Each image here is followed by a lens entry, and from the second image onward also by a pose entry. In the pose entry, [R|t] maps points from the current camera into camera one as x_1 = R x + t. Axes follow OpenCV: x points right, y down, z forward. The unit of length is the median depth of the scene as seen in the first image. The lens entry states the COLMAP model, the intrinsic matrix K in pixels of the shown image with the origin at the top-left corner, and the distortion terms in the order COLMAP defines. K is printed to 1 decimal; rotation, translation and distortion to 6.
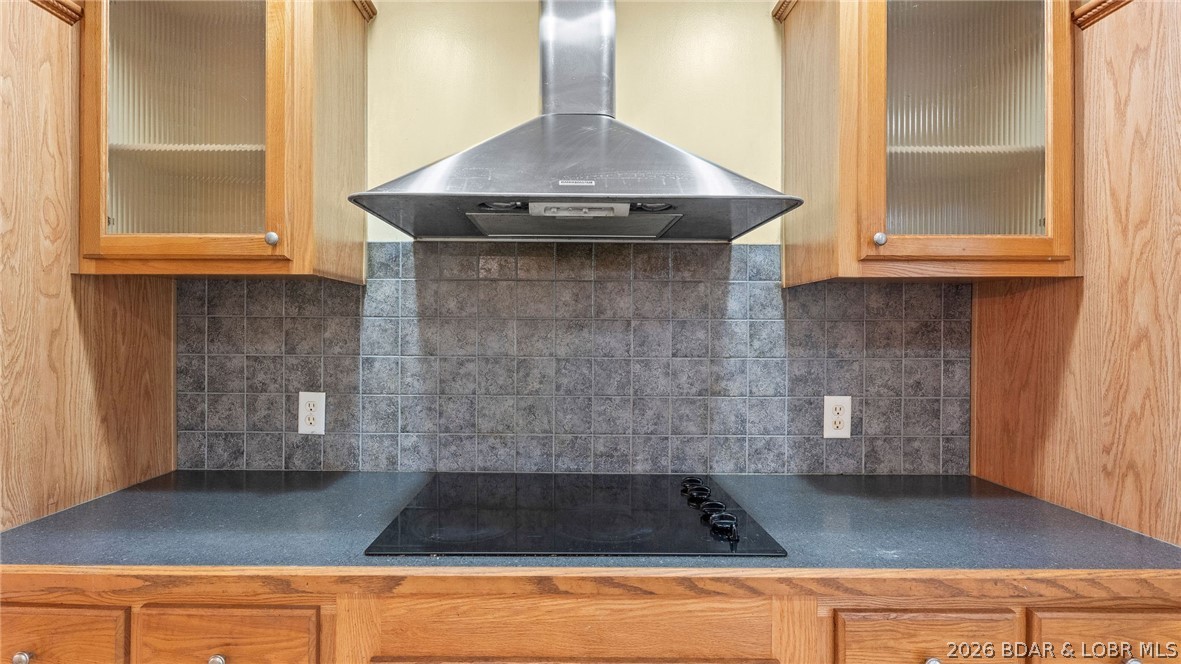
lens RADIAL K [[520.7, 0, 586.3], [0, 520.7, 329.8], [0, 0, 1]] dist [-0.010623, 0.001454]
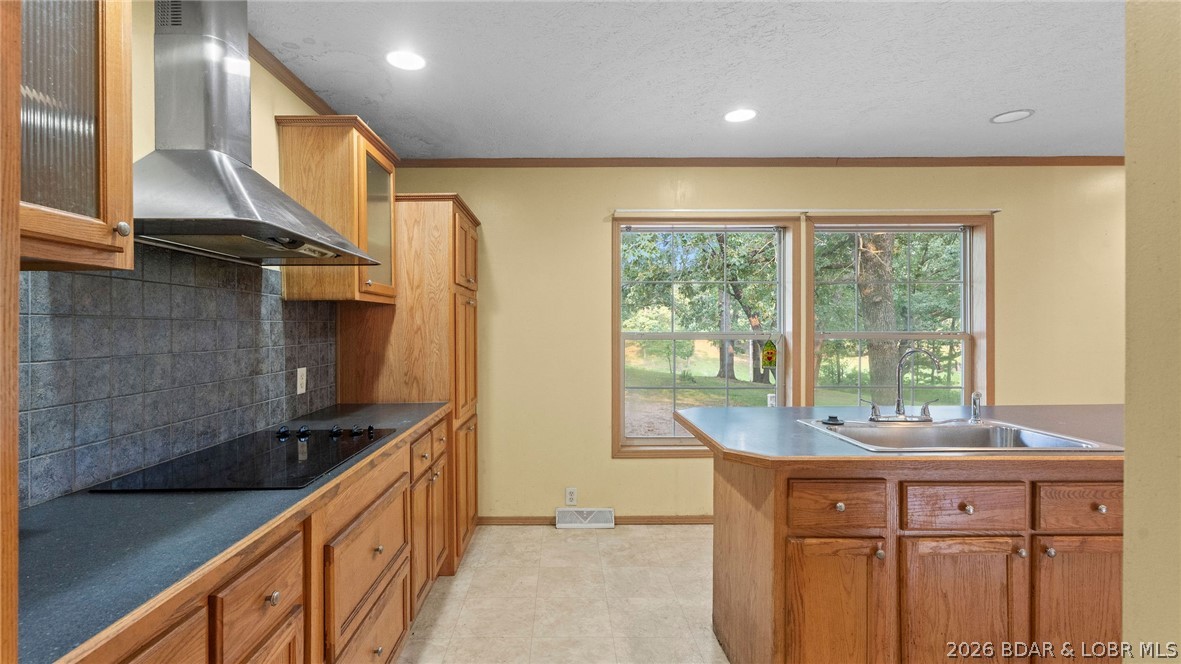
lens RADIAL K [[520.7, 0, 571.5], [0, 520.7, 328.3], [0, 0, 1]] dist [-0.010623, 0.001454]
pose [[-0.017014, -0.007183, 0.999829, -1.164325], [0.004594, 0.999963, 0.007262, -0.004862], [-0.999845, 0.004717, -0.016980, 0.177563]]
